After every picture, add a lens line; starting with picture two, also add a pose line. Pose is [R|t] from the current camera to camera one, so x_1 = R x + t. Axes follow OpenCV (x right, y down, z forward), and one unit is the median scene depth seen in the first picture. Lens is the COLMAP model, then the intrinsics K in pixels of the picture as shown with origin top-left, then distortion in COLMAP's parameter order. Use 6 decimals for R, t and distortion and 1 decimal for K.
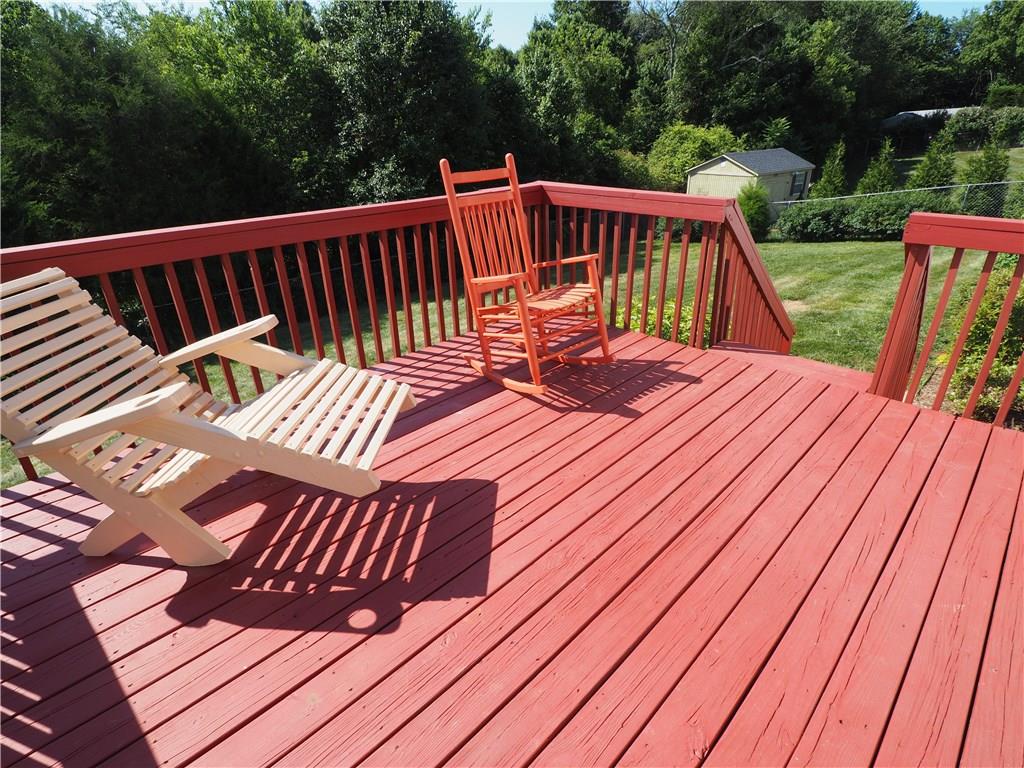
lens RADIAL K [[567.4, 0, 506.8], [0, 567.4, 398.4], [0, 0, 1]] dist [-0.006444, -0.008926]
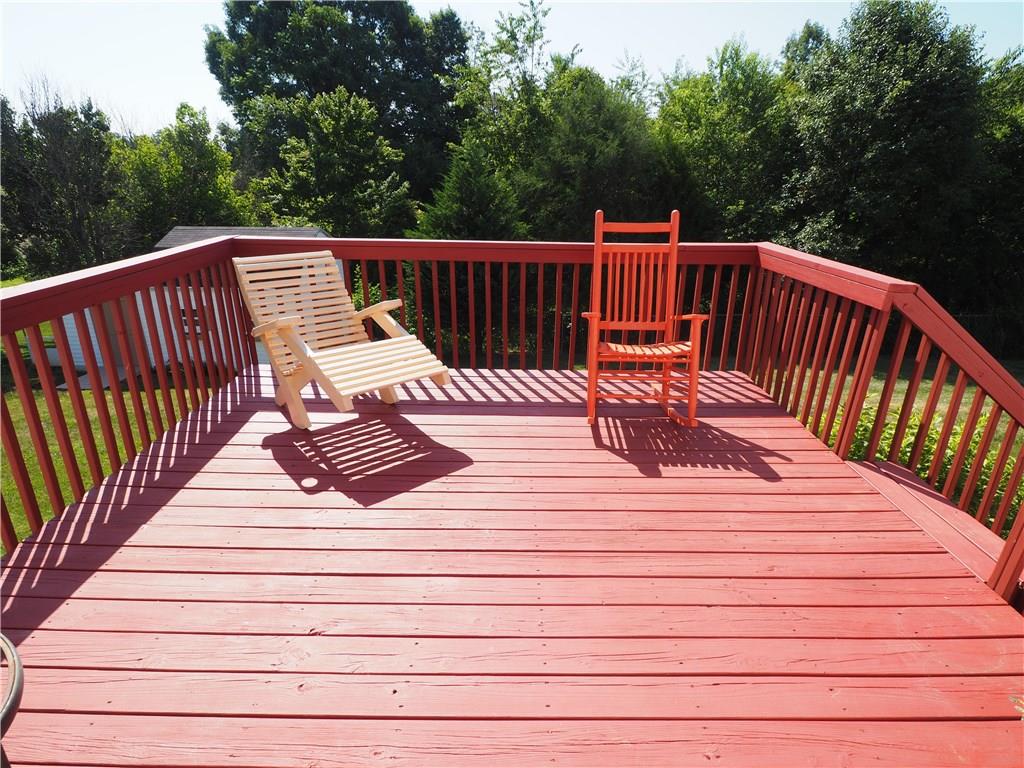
lens RADIAL K [[567.4, 0, 506.8], [0, 567.4, 398.4], [0, 0, 1]] dist [-0.006444, -0.008926]
pose [[0.680342, 0.292754, -0.671885, 0.508283], [-0.339832, 0.938258, 0.064708, -0.054452], [0.649345, 0.184304, 0.737823, 0.068069]]
